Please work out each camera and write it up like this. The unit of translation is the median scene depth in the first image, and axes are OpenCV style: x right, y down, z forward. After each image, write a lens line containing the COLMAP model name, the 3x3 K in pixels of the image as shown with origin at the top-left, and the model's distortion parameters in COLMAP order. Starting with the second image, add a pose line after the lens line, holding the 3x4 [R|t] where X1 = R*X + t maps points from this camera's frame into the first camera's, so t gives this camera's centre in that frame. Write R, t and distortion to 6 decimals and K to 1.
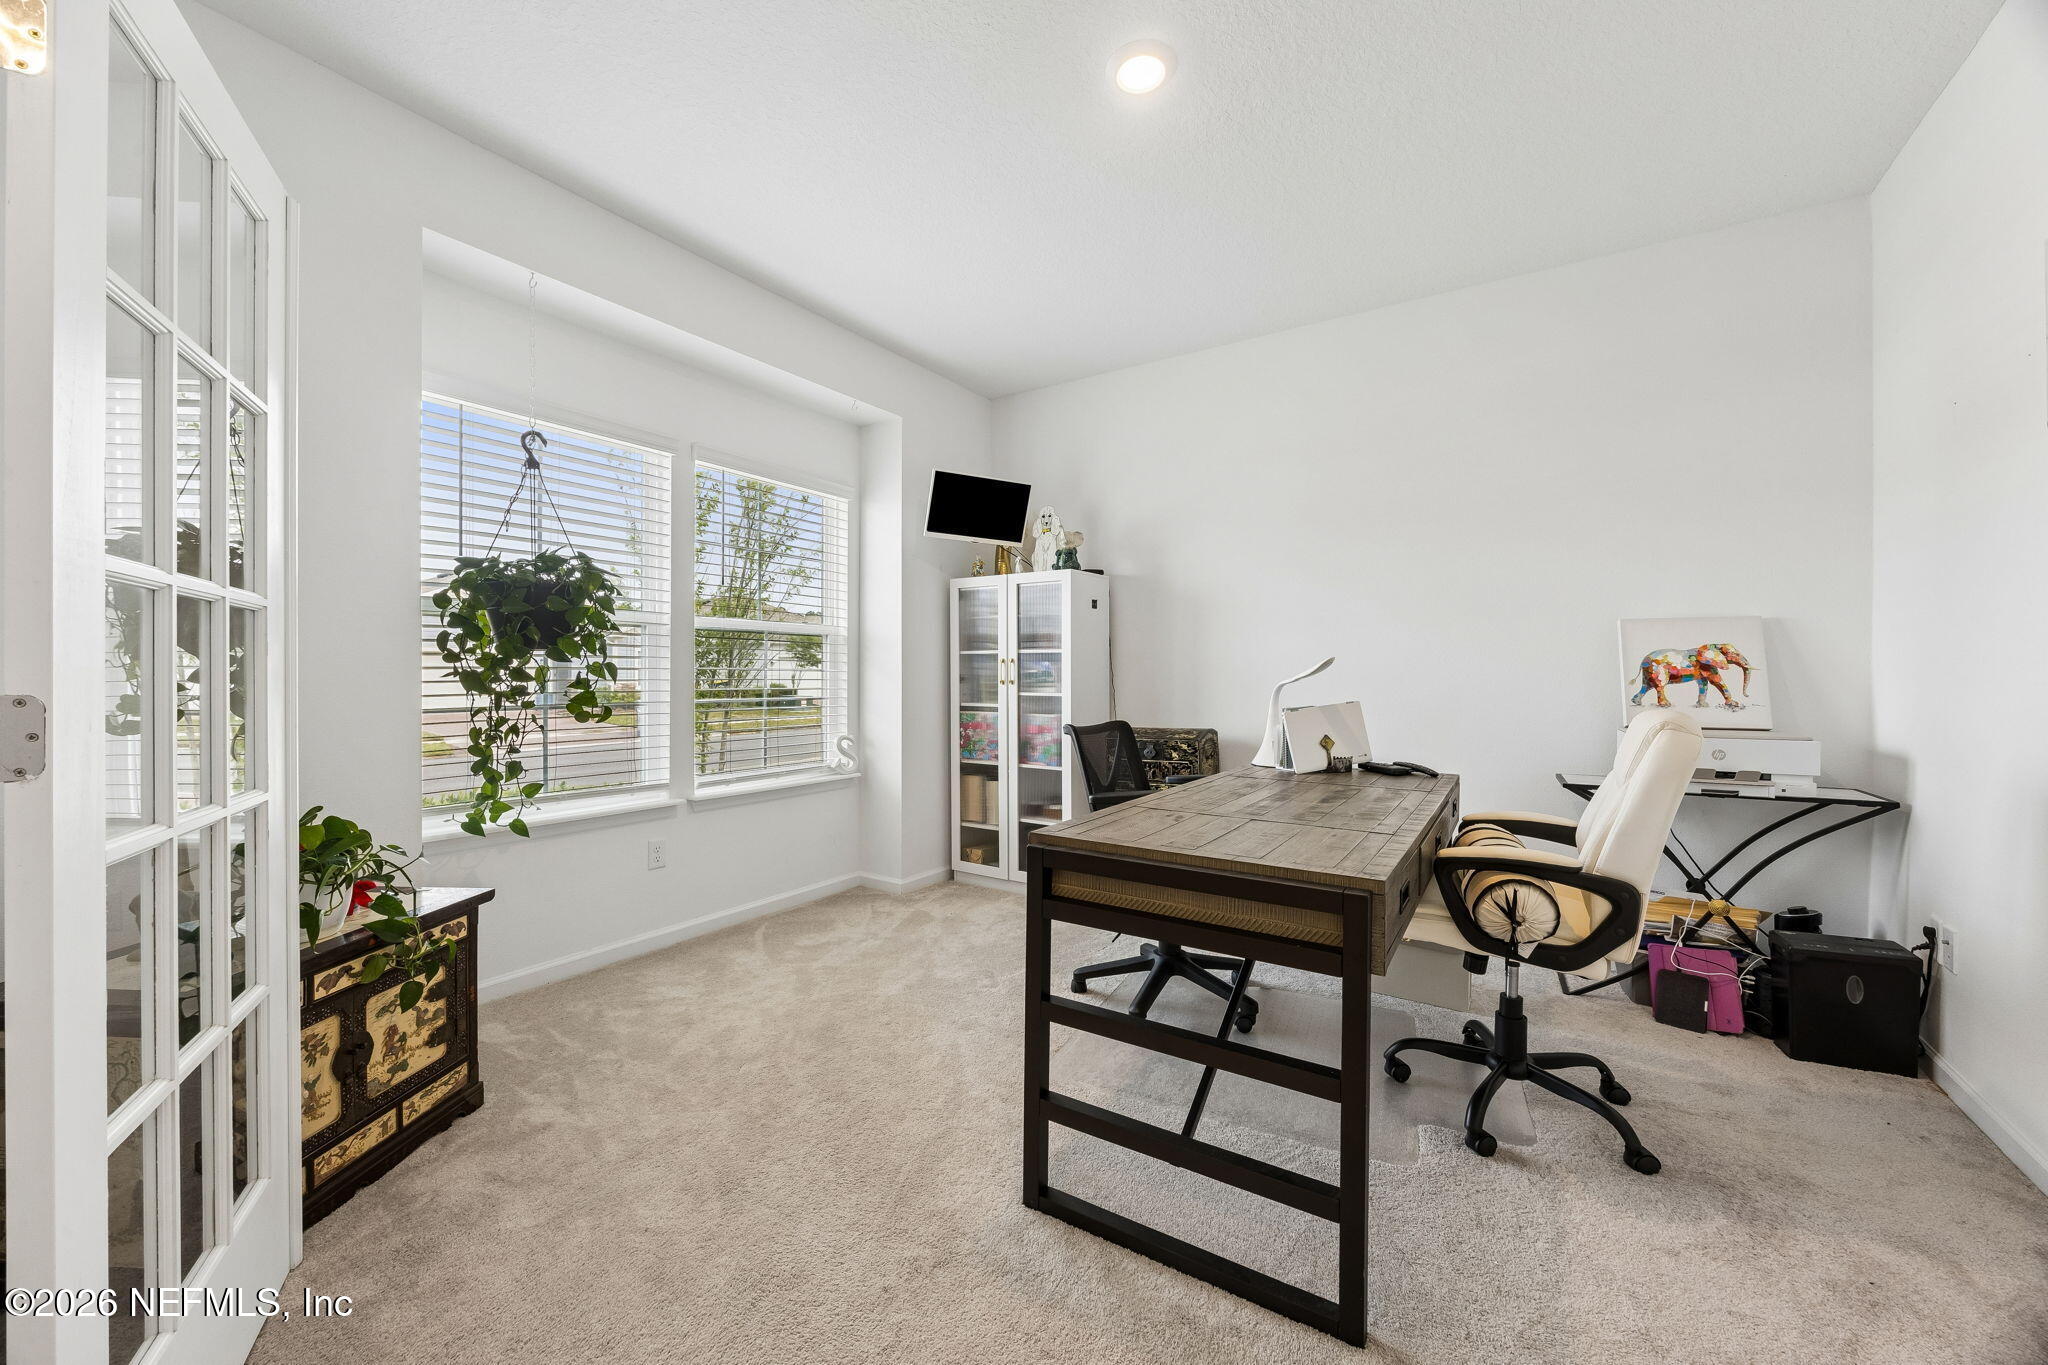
lens RADIAL K [[783.5, 0, 1027.7], [0, 783.5, 676.8], [0, 0, 1]] dist [-0.000666, 0.000213]
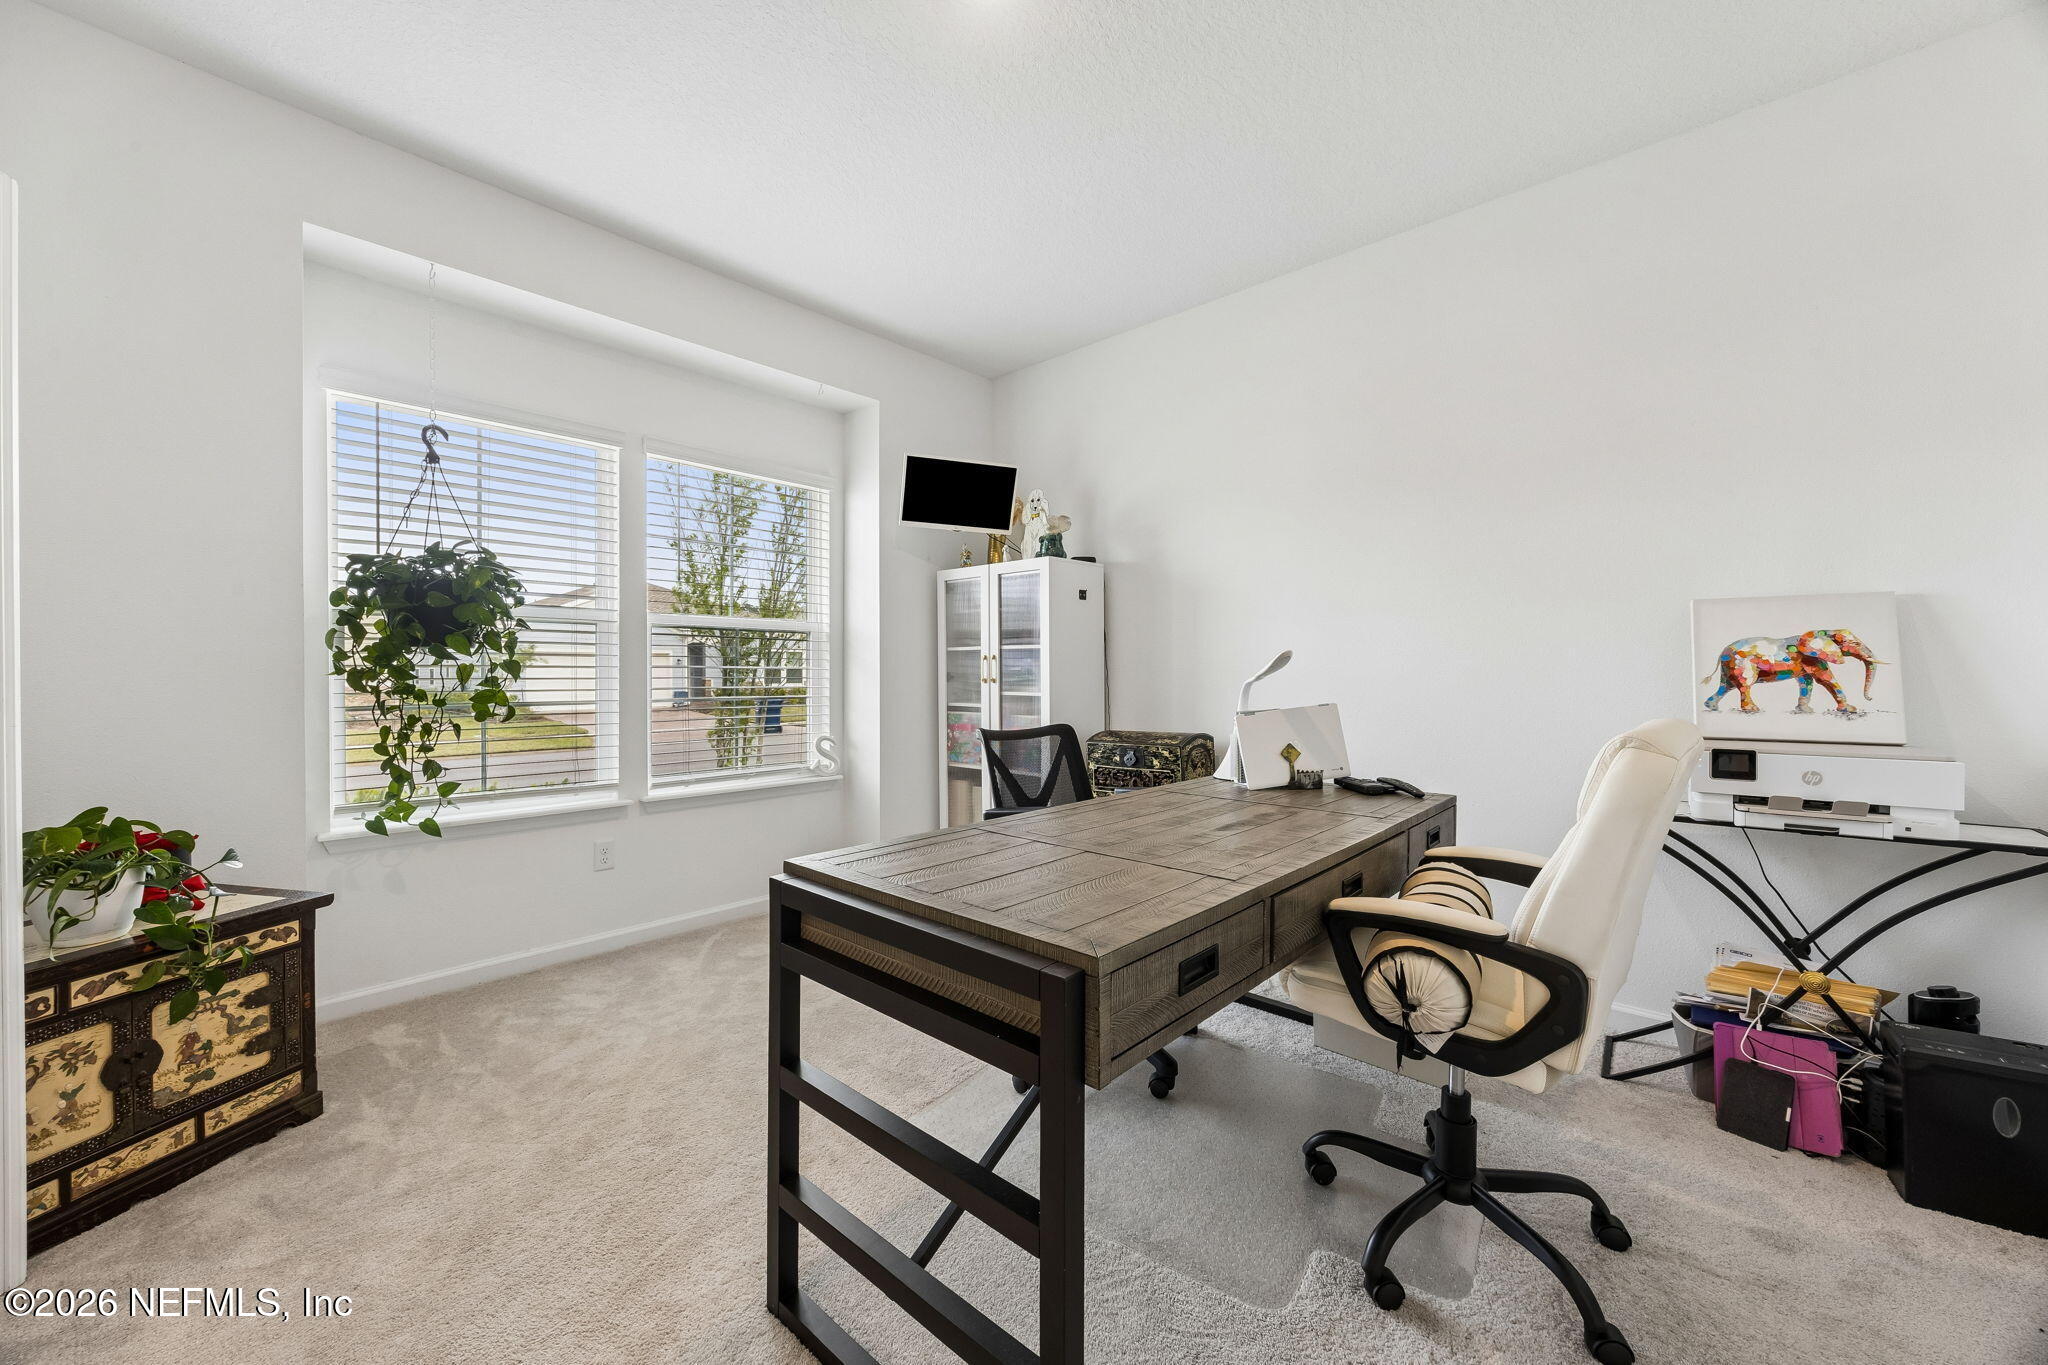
lens RADIAL K [[771.2, 0, 1053.7], [0, 771.2, 680.6], [0, 0, 1]] dist [0.000408, -0.000163]
pose [[0.987582, 0.000213, -0.157104, 0.279682], [0.000677, 0.999984, 0.005612, 0.002472], [0.157102, -0.005648, 0.987566, 0.159975]]
